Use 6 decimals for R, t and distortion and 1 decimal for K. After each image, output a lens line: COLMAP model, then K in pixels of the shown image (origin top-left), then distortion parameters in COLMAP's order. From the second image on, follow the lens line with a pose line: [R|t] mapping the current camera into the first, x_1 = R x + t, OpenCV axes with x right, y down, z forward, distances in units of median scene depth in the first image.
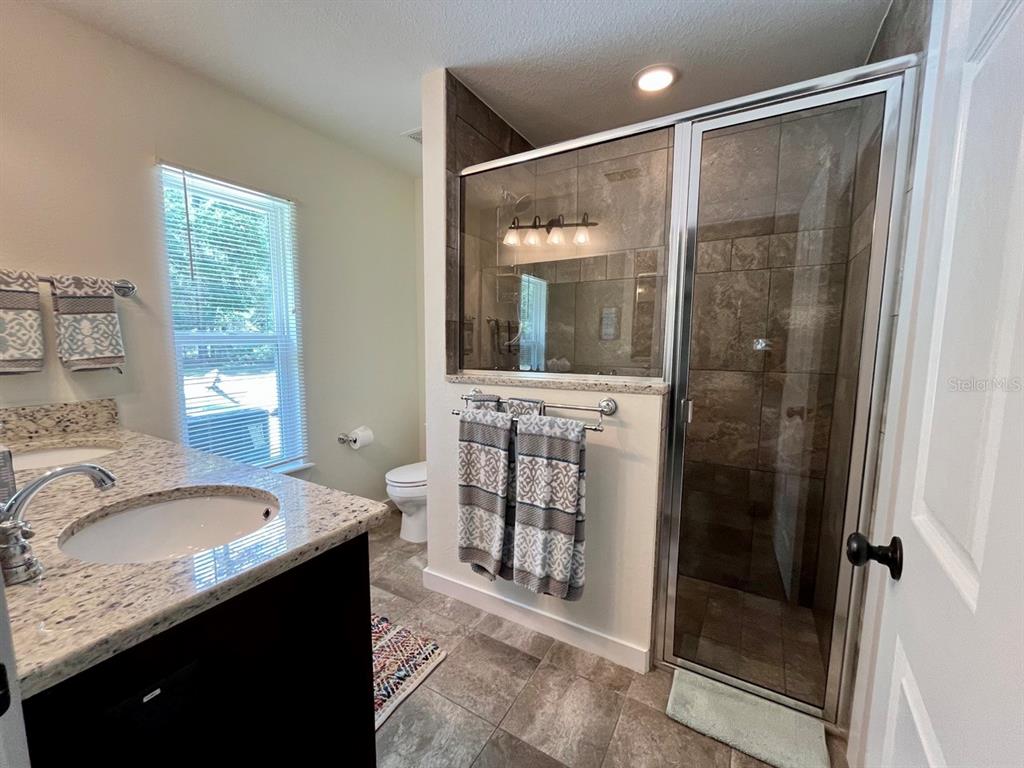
lens RADIAL K [[411.7, 0, 509.9], [0, 411.7, 385.2], [0, 0, 1]] dist [-0.006953, 0.000204]
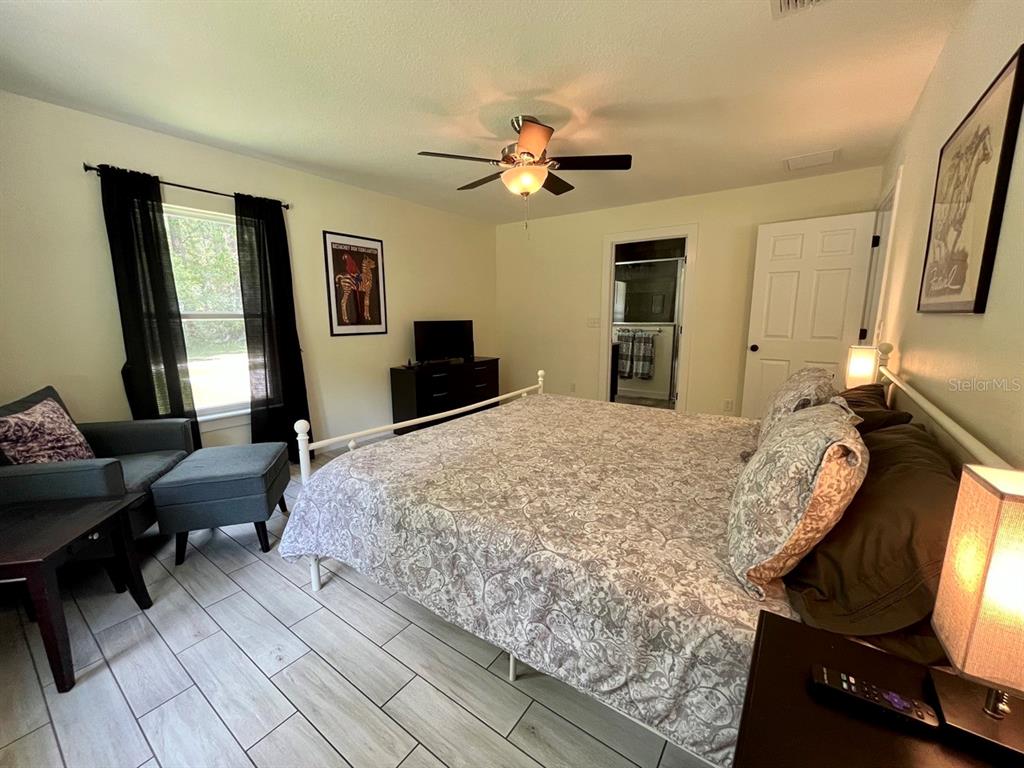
lens RADIAL K [[411.7, 0, 509.8], [0, 411.7, 385.0], [0, 0, 1]] dist [-0.006953, 0.000204]
pose [[0.994650, 0.000505, -0.103300, -0.776760], [0.005531, 0.998293, 0.058141, 0.339794], [0.103154, -0.058401, 0.992949, -3.073464]]
